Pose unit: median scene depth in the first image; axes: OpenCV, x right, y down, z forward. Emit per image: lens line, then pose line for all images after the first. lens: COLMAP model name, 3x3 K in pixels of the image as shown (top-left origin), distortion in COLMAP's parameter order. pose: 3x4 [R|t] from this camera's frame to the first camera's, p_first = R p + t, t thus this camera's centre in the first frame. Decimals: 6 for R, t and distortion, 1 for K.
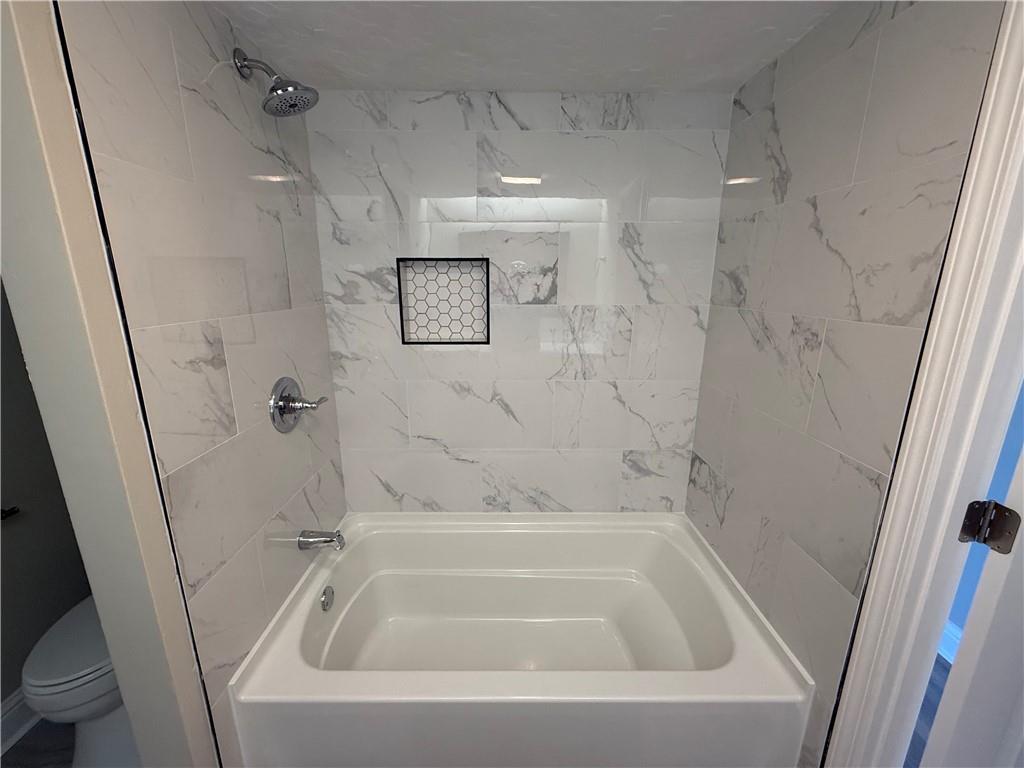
lens RADIAL K [[406.6, 0, 511.0], [0, 406.6, 383.2], [0, 0, 1]] dist [-0.001446, 0.001166]
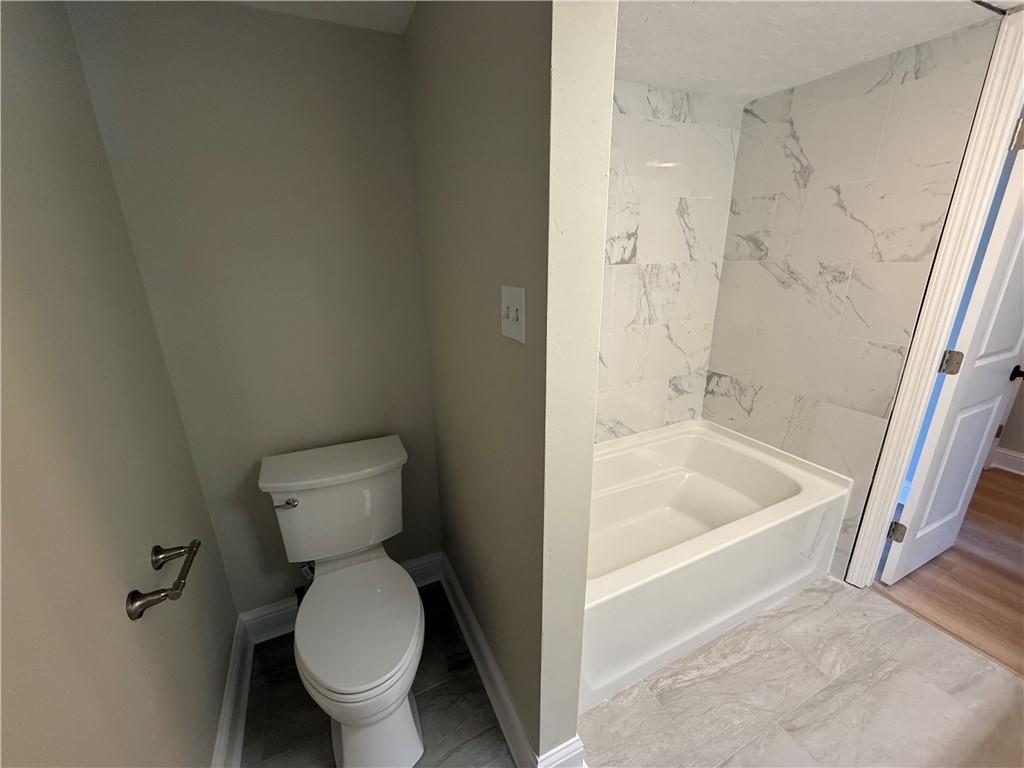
lens RADIAL K [[406.6, 0, 506.7], [0, 406.6, 382.5], [0, 0, 1]] dist [-0.001446, 0.001166]
pose [[0.904420, -0.148520, 0.399957, -0.798386], [0.123645, 0.988465, 0.087459, 0.004036], [-0.408333, -0.029647, 0.912352, 0.034116]]
